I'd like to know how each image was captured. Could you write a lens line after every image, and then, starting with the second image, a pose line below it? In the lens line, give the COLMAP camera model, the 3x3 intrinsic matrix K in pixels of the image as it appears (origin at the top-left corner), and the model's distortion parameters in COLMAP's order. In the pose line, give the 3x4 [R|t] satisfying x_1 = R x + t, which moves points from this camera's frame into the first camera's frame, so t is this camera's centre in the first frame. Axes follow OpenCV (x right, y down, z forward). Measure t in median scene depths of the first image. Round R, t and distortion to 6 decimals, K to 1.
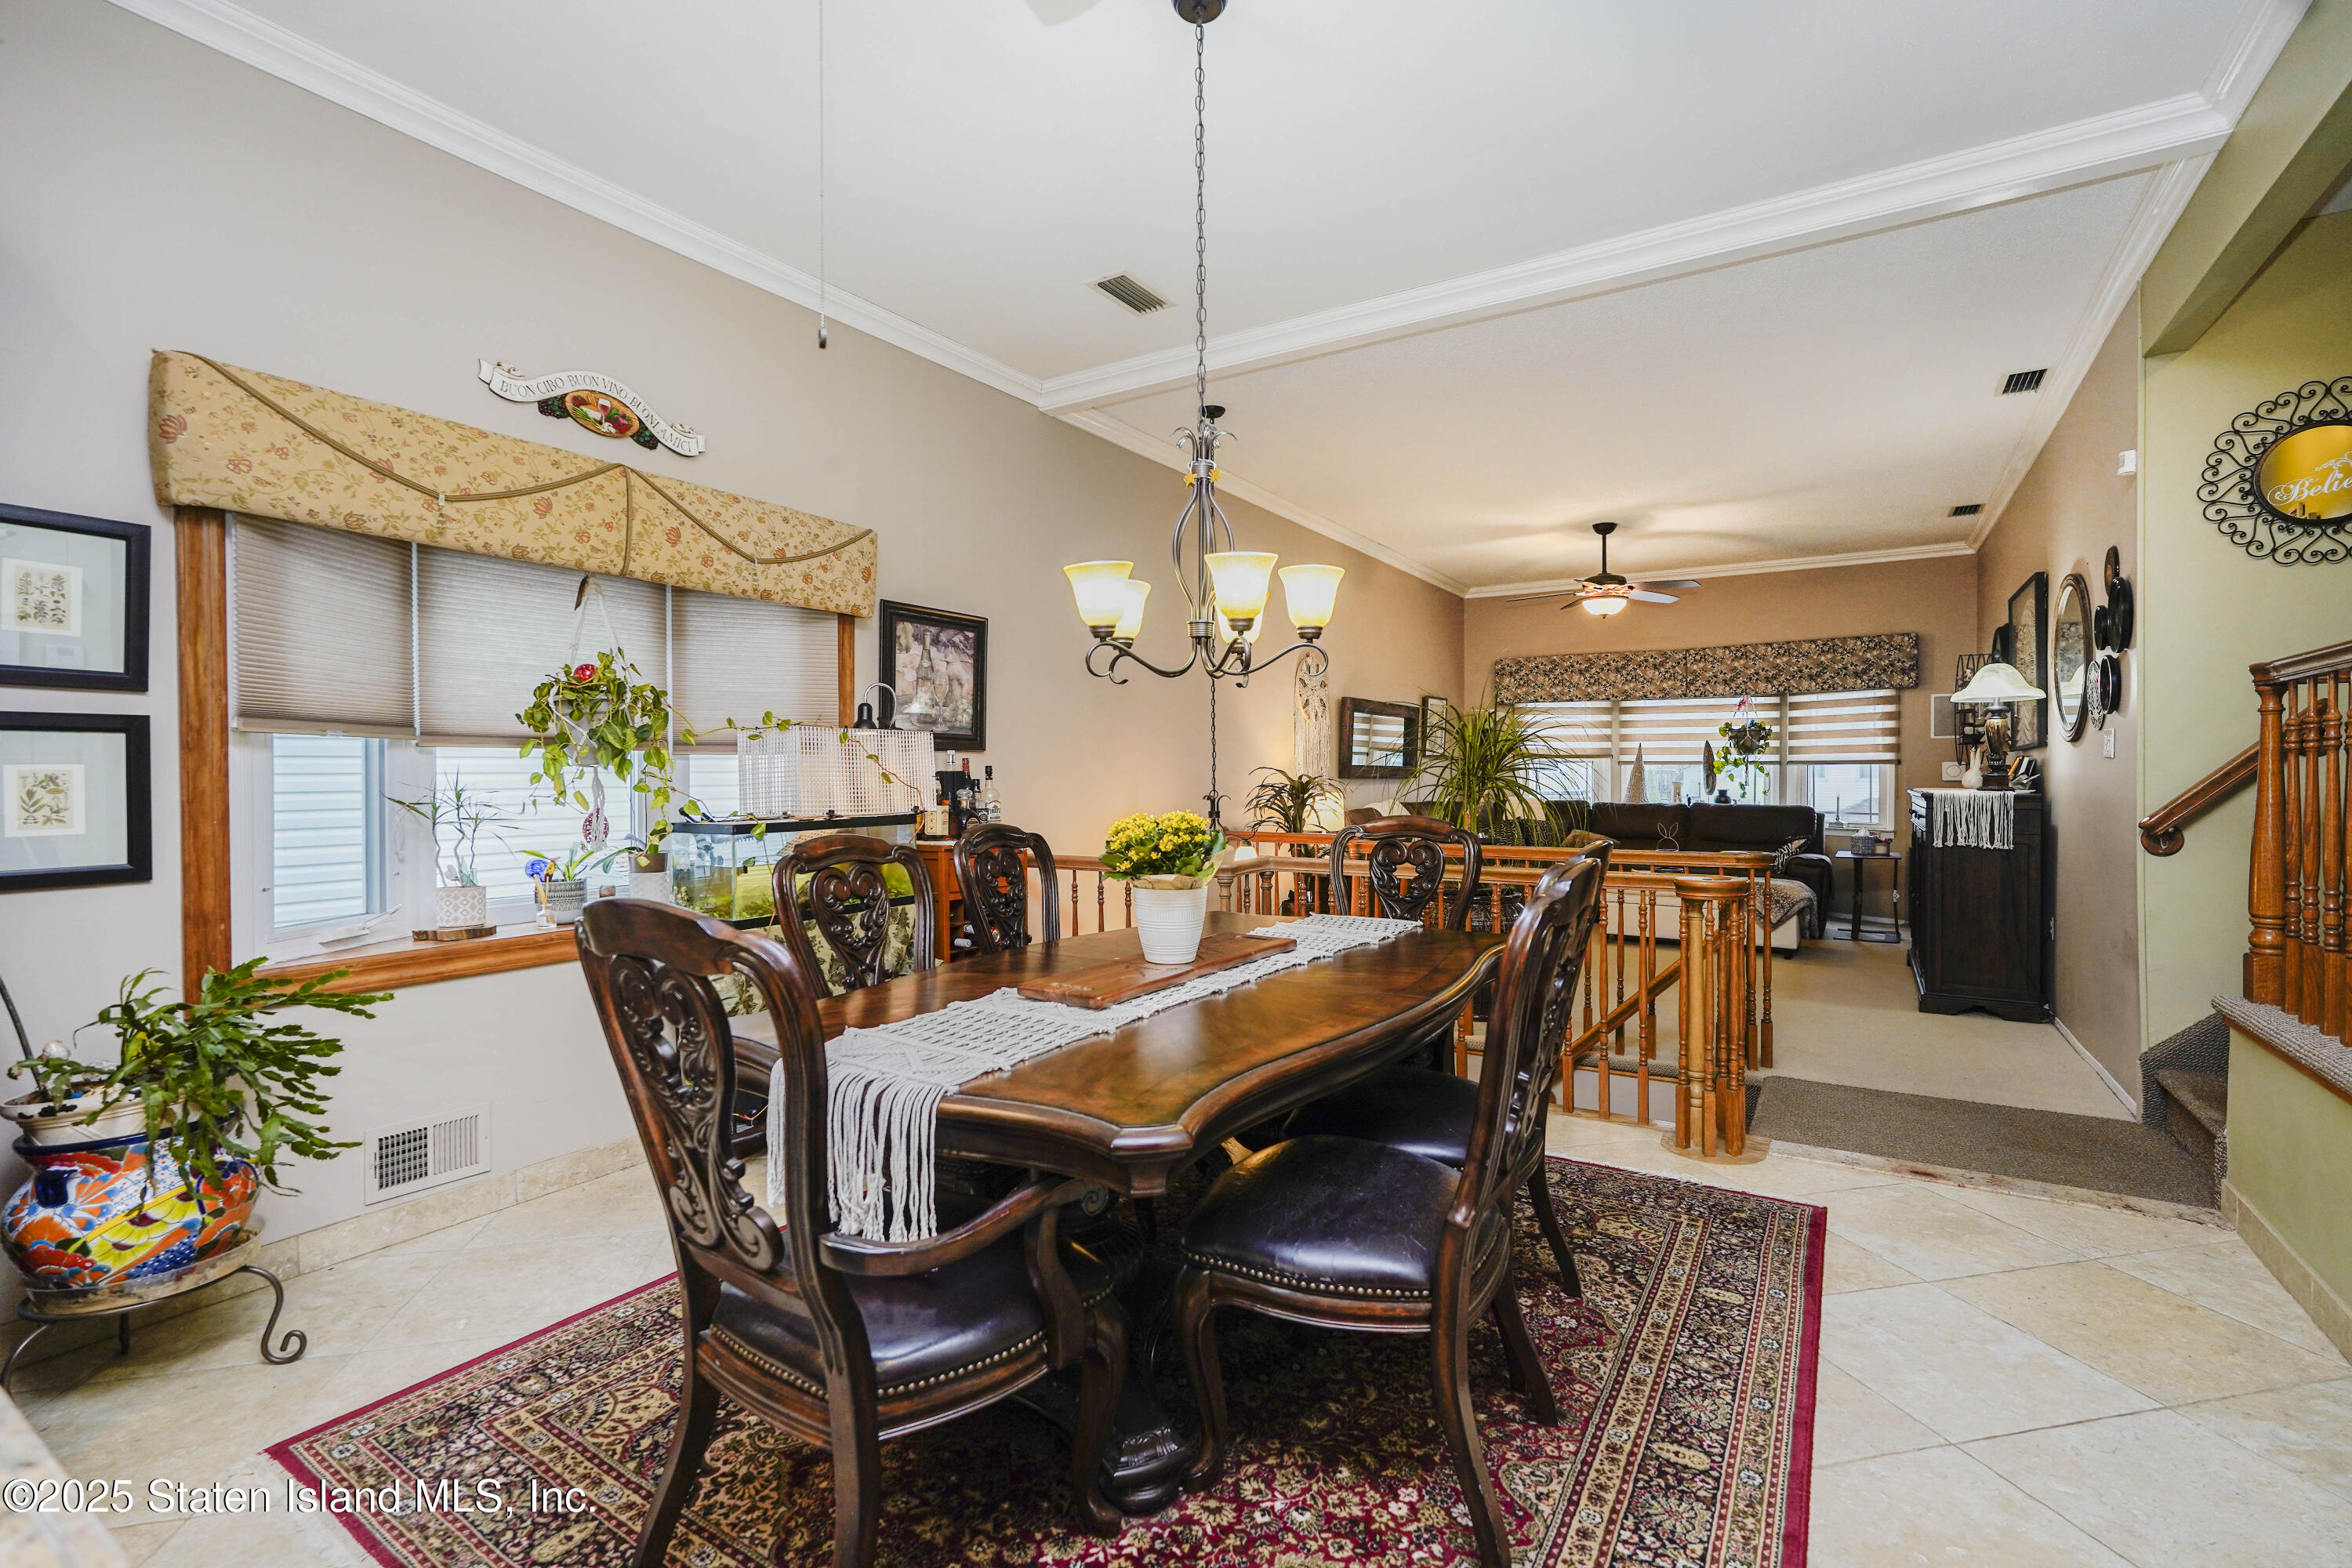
lens RADIAL K [[1044.2, 0, 1156.0], [0, 1044.2, 787.6], [0, 0, 1]] dist [-0.012372, 0.007433]
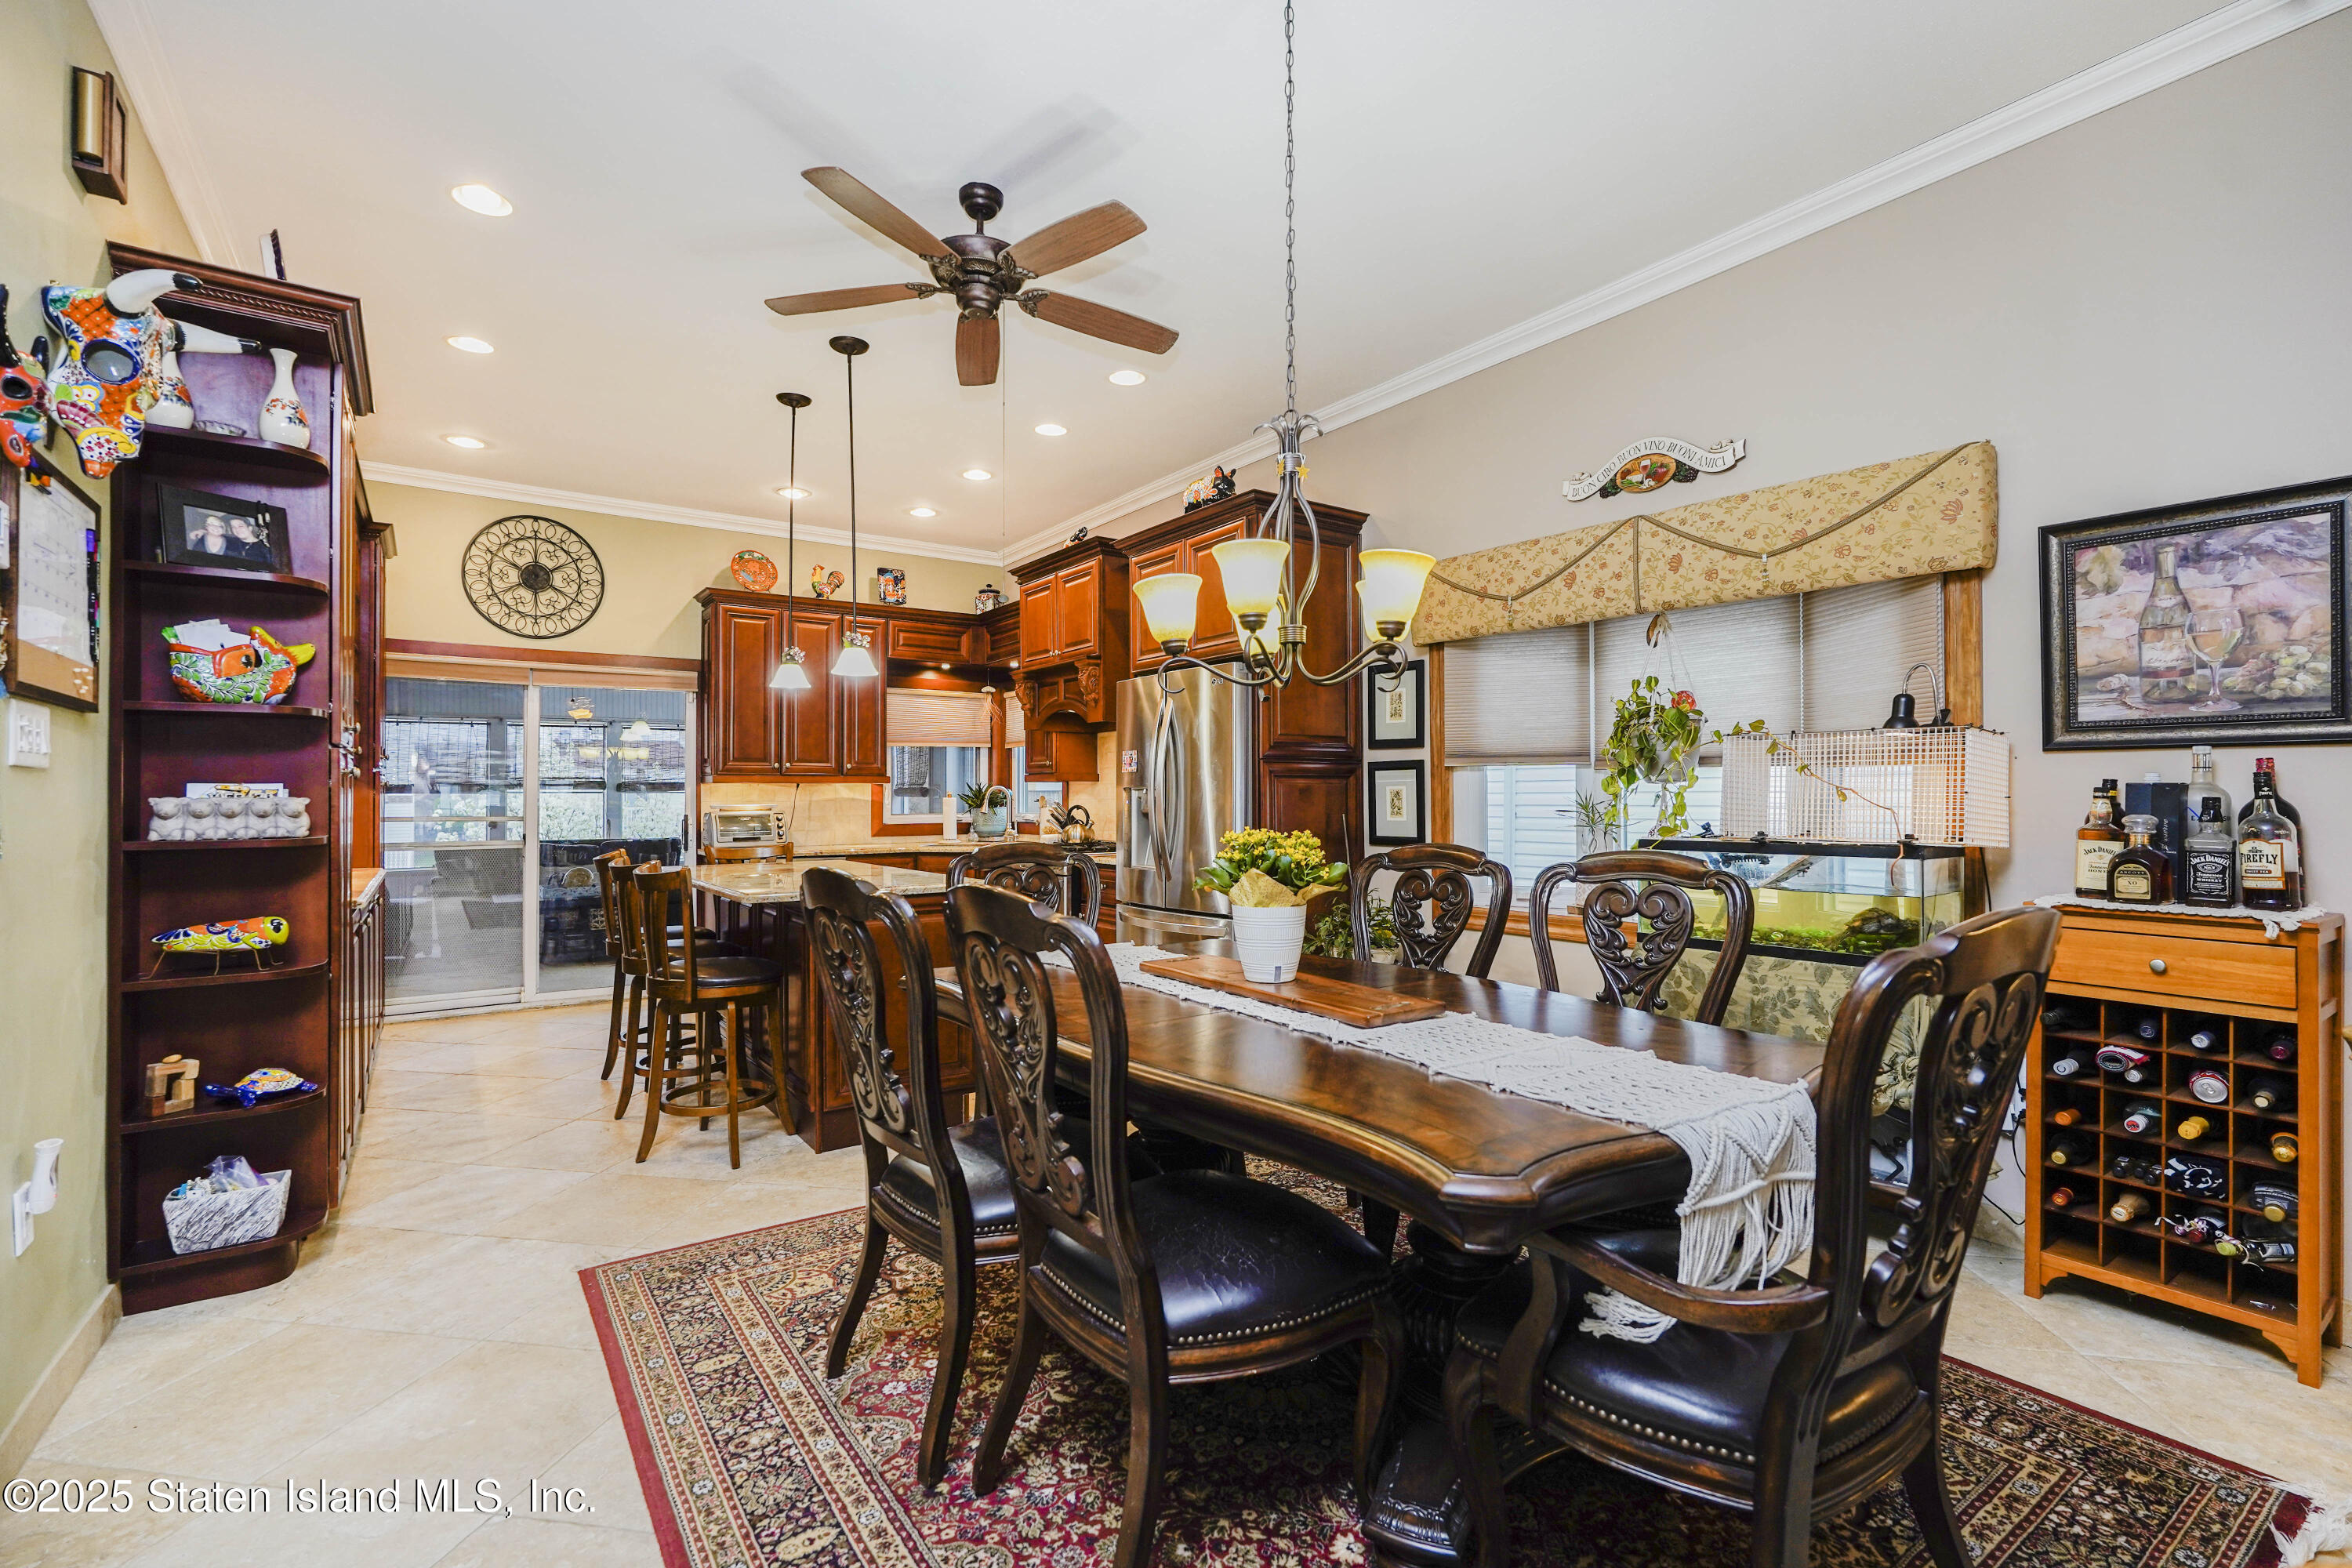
lens RADIAL K [[1044.2, 0, 1181.3], [0, 1044.2, 784.3], [0, 0, 1]] dist [-0.012372, 0.007433]
pose [[-0.352894, -0.004360, -0.935653, 0.596808], [-0.008429, 0.999963, -0.001481, -0.010836], [0.935625, 0.007364, -0.352918, 0.778844]]
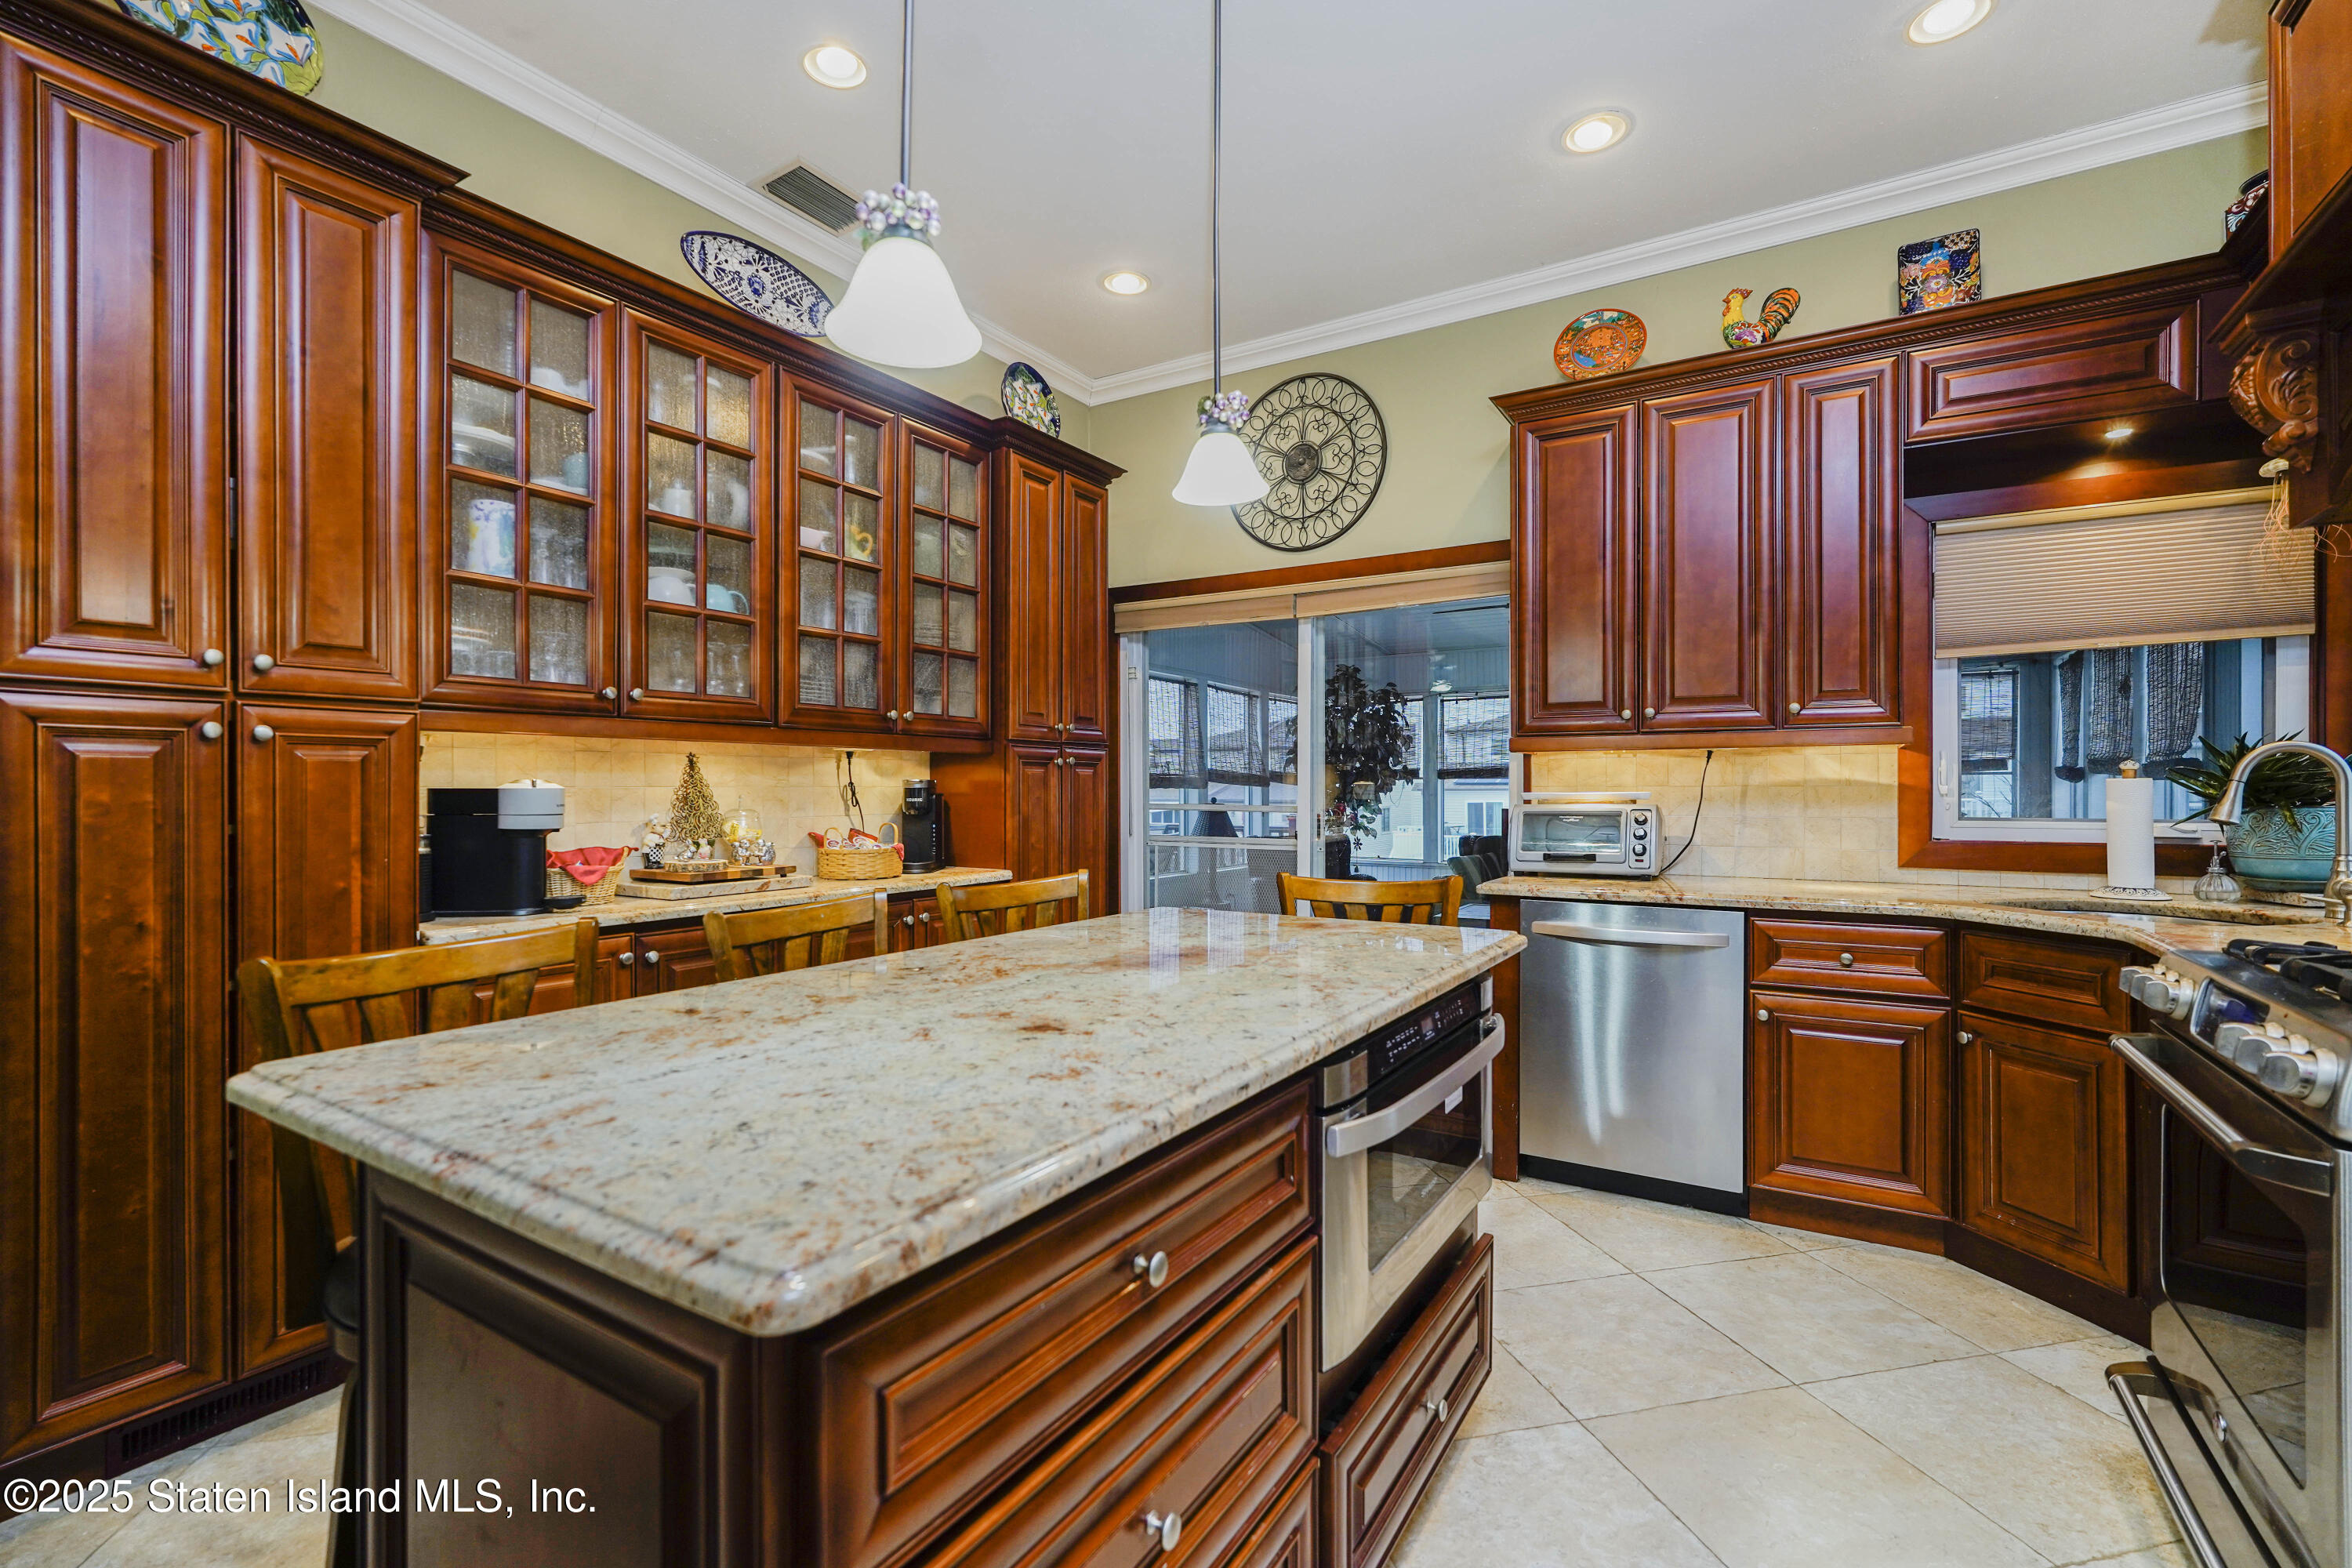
lens RADIAL K [[1044.2, 0, 1168.2], [0, 1044.2, 789.4], [0, 0, 1]] dist [-0.012372, 0.007433]
pose [[-0.999436, 0.006570, -0.032945, -0.378938], [0.005981, 0.999821, 0.017948, 0.006011], [0.033057, 0.017741, -0.999296, 0.394749]]
